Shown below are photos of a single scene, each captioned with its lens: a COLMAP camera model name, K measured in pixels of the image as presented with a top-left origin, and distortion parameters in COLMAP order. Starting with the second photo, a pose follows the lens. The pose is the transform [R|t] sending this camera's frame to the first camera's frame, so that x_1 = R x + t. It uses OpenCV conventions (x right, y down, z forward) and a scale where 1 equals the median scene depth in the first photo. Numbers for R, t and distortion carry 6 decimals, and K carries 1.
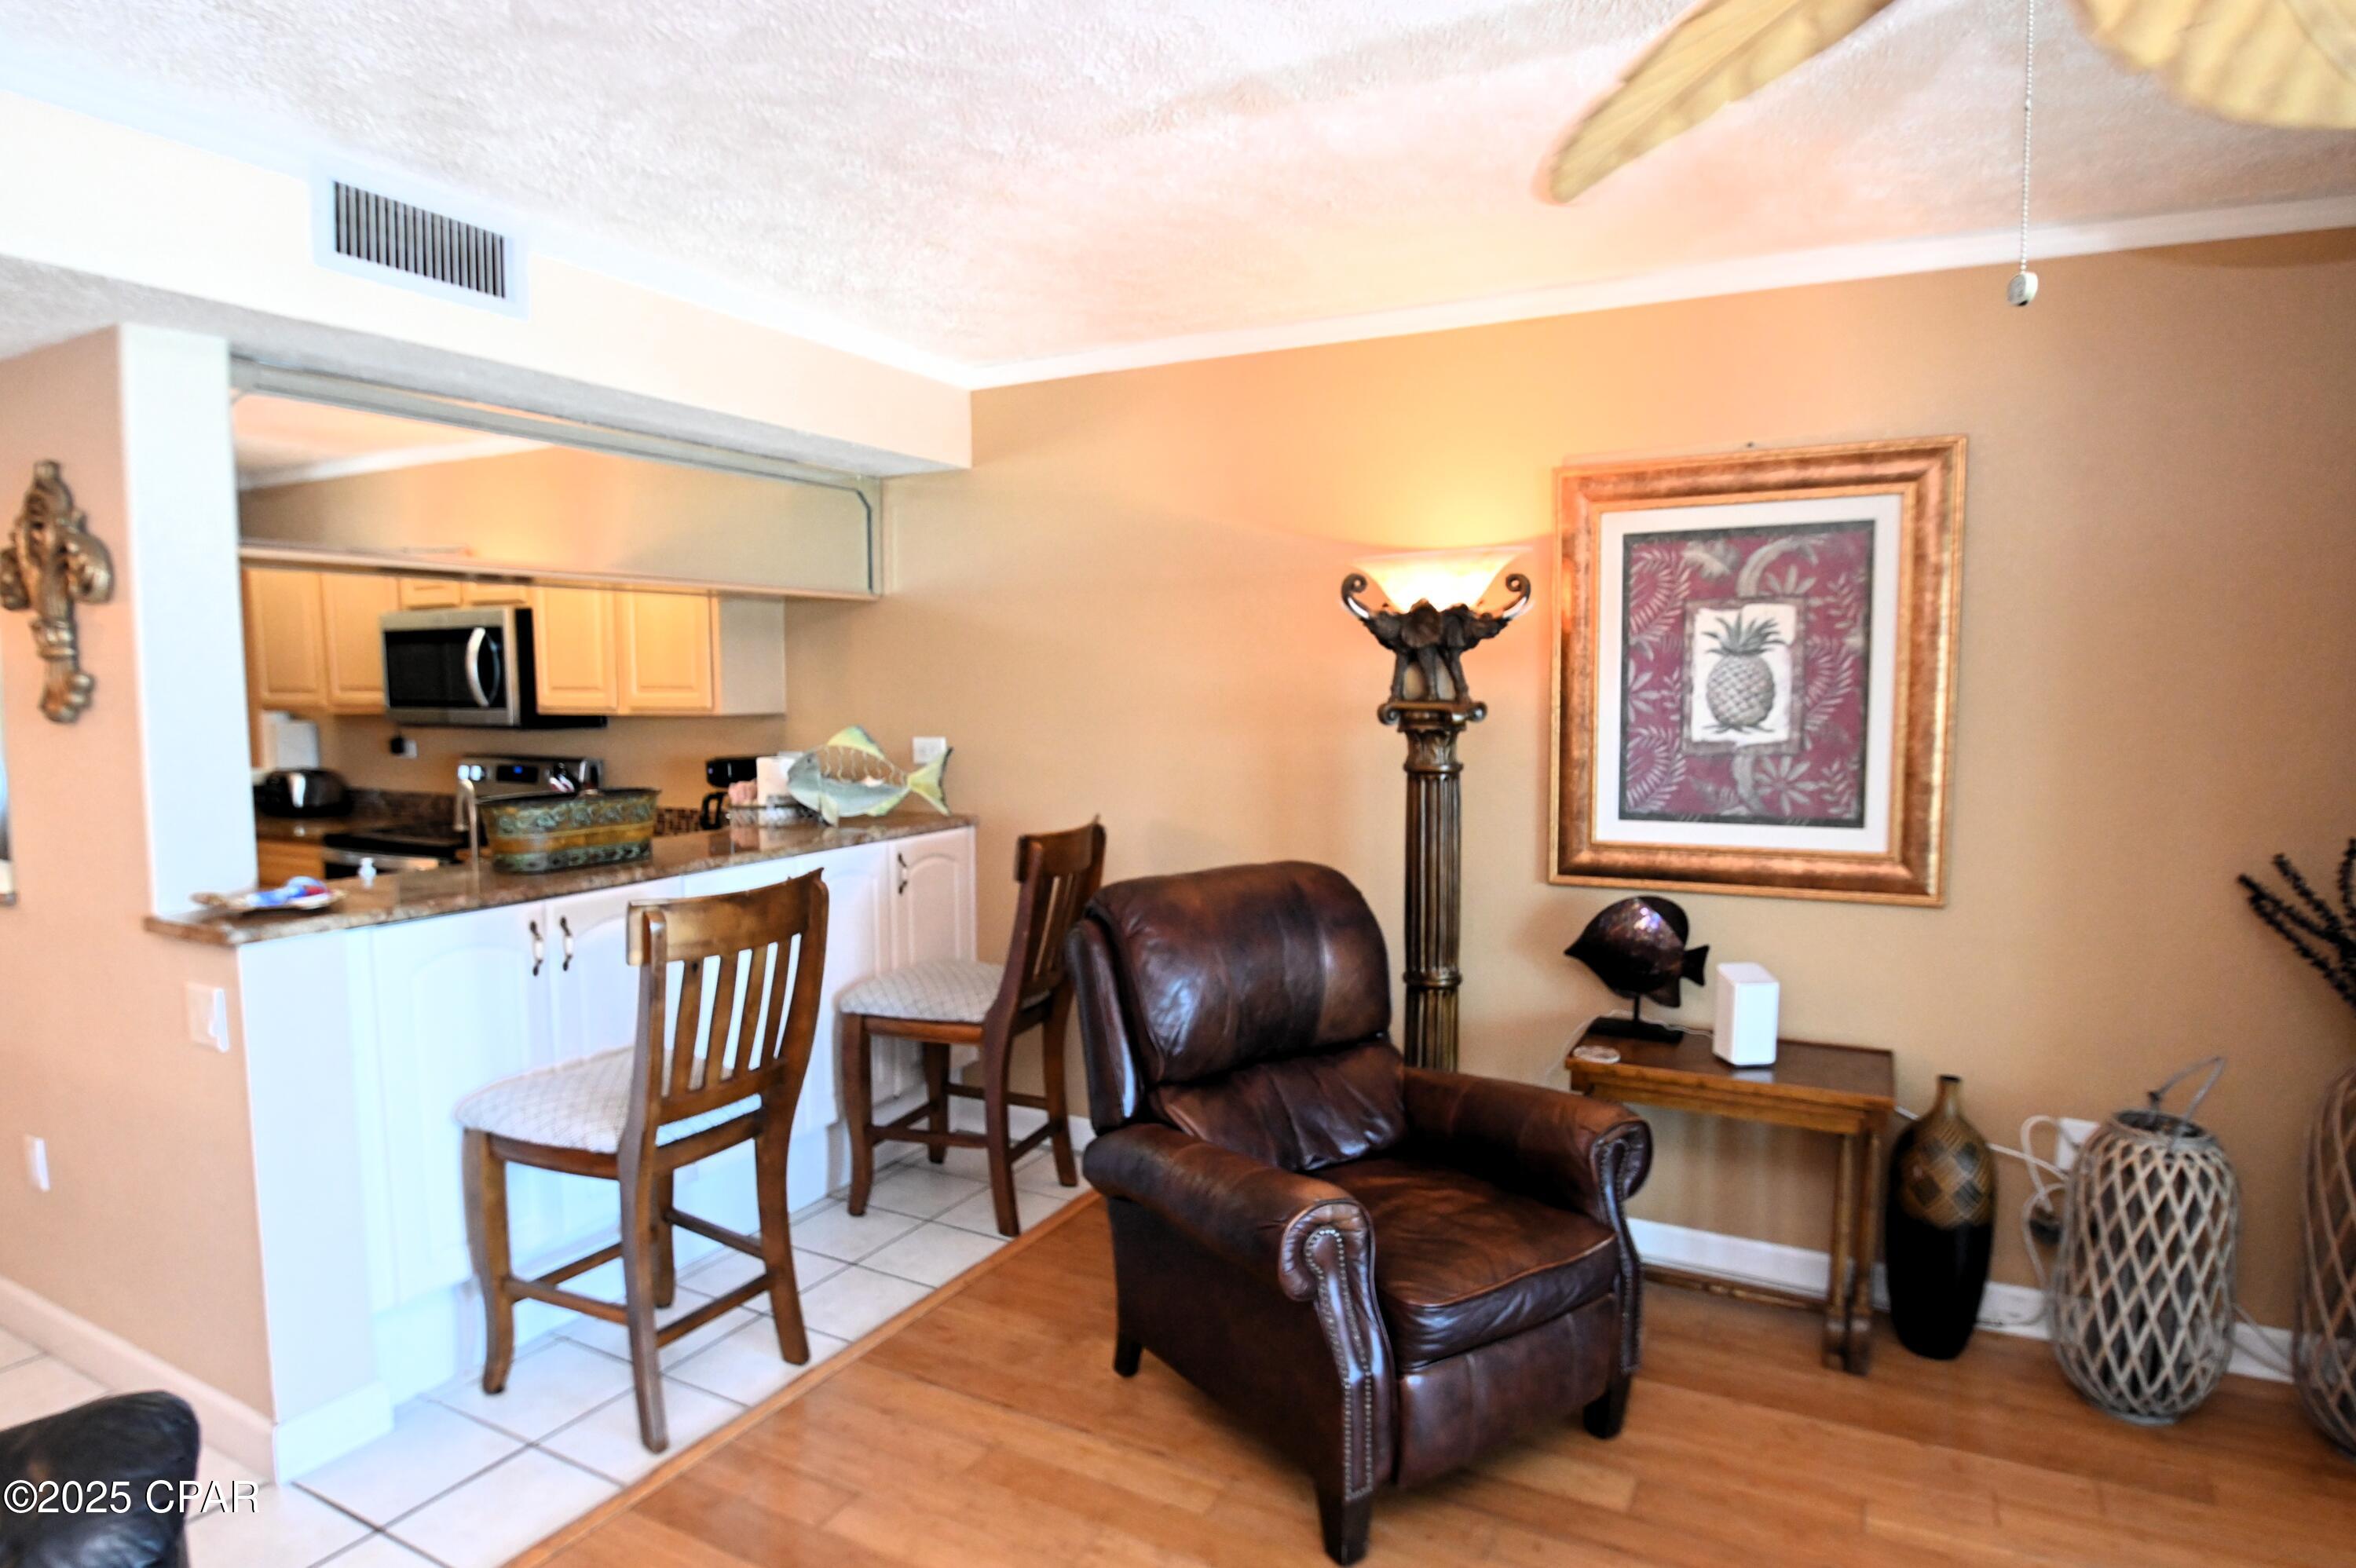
lens RADIAL K [[1331.8, 0, 1146.5], [0, 1331.8, 813.4], [0, 0, 1]] dist [-0.030917, -0.000420]
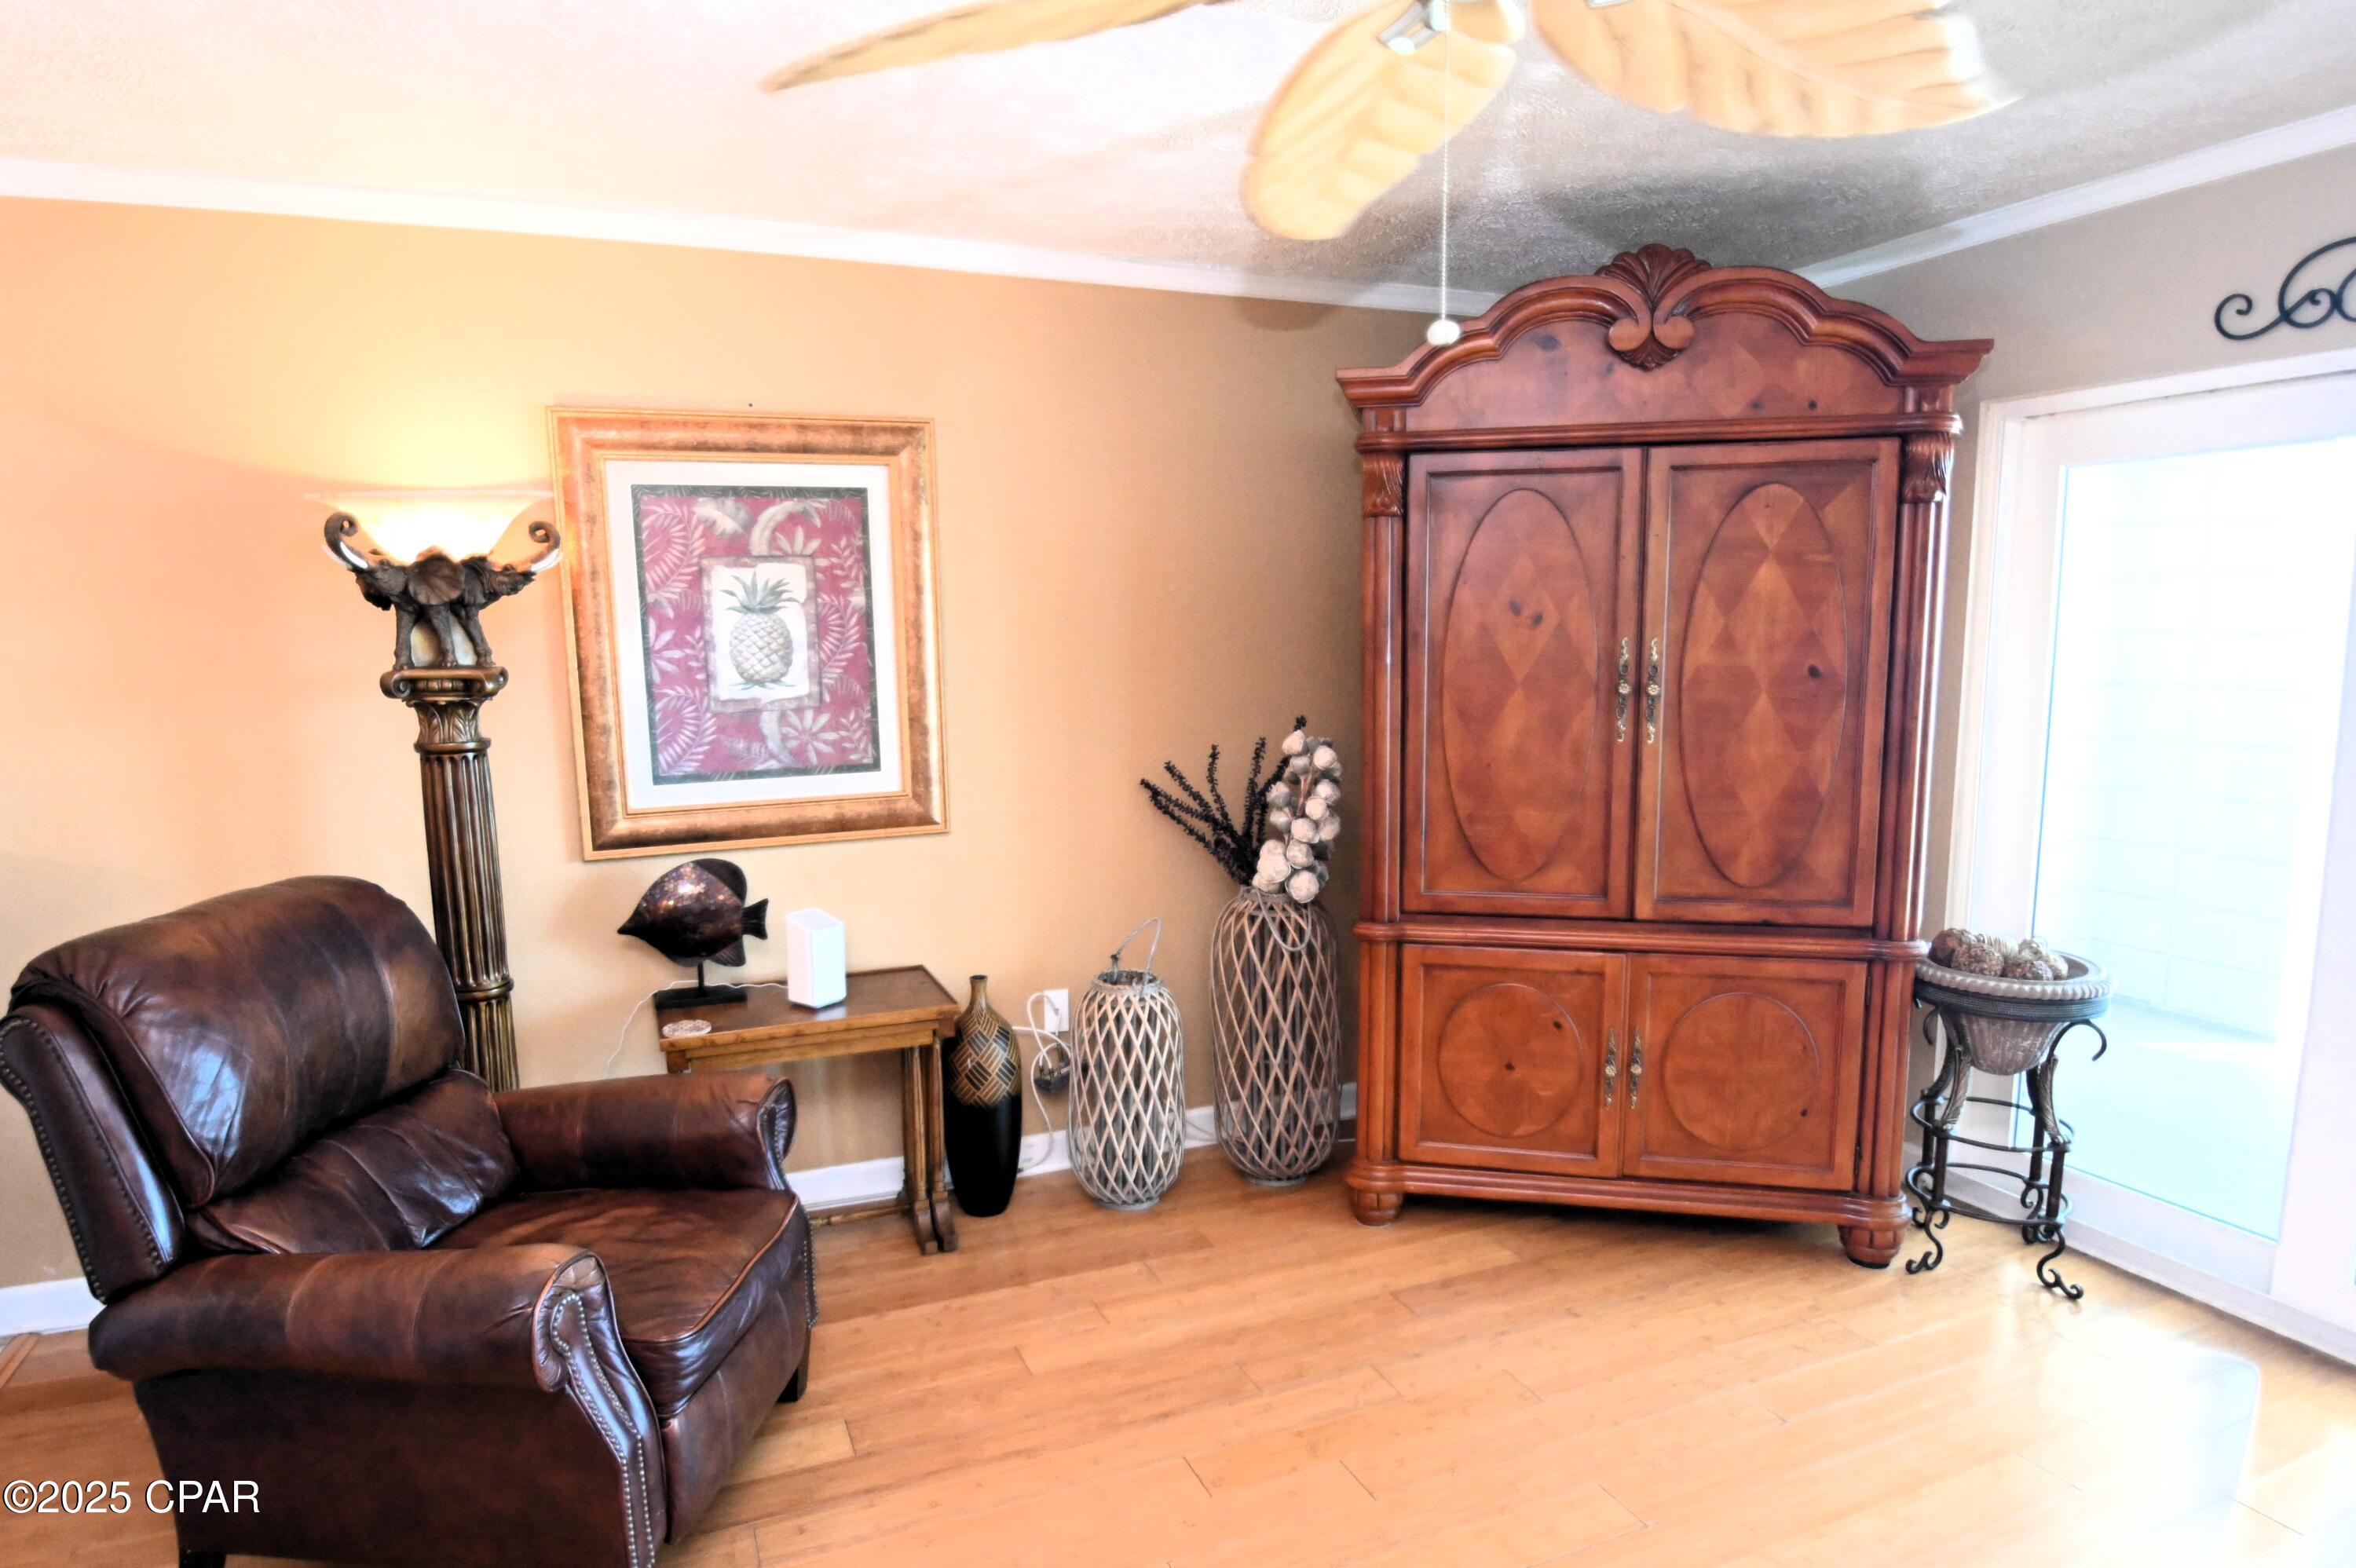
lens RADIAL K [[1331.8, 0, 1146.5], [0, 1331.8, 813.4], [0, 0, 1]] dist [-0.030917, -0.000420]
pose [[0.628874, -0.112734, 0.769291, -0.169640], [0.087413, 0.993411, 0.074119, -0.015662], [-0.772578, 0.020634, 0.634585, 0.122342]]
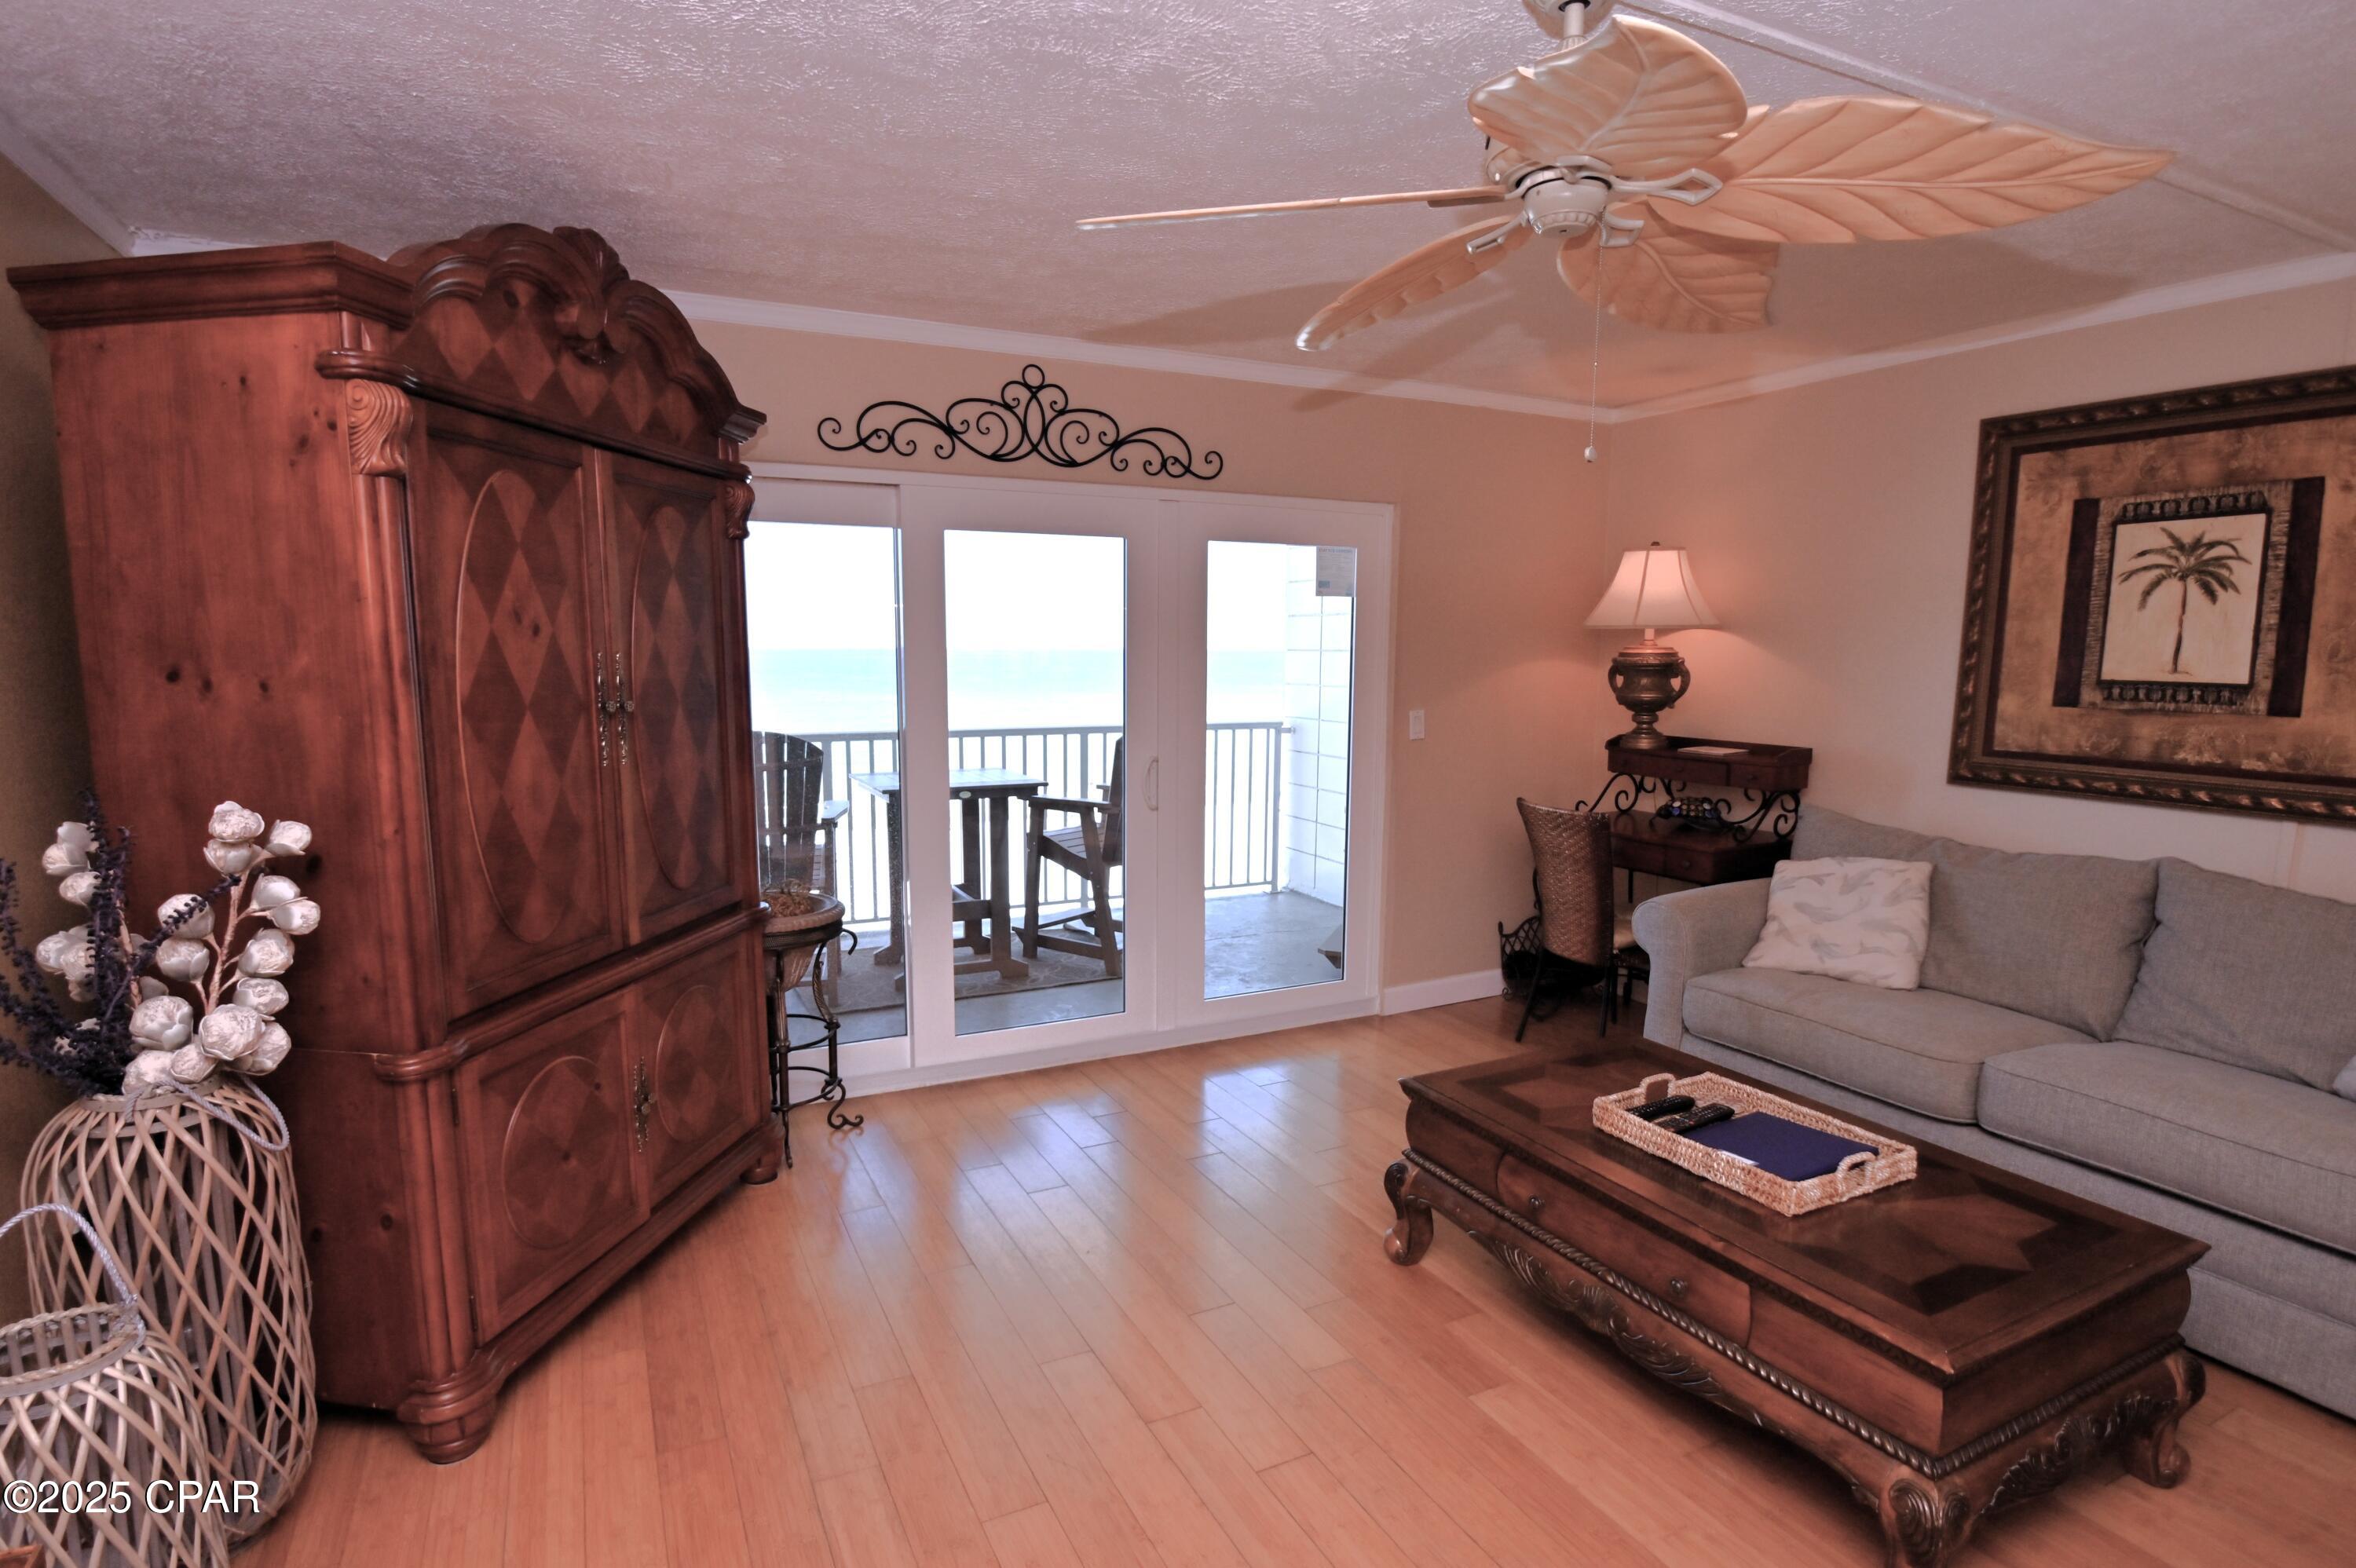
lens RADIAL K [[1185.5, 0, 1167.6], [0, 1185.5, 810.8], [0, 0, 1]] dist [0.000030, -0.016370]
pose [[-0.822842, -0.078730, 0.562790, 0.029867], [0.054414, 0.974890, 0.215937, -0.087260], [-0.565659, 0.208306, -0.797896, 0.902715]]
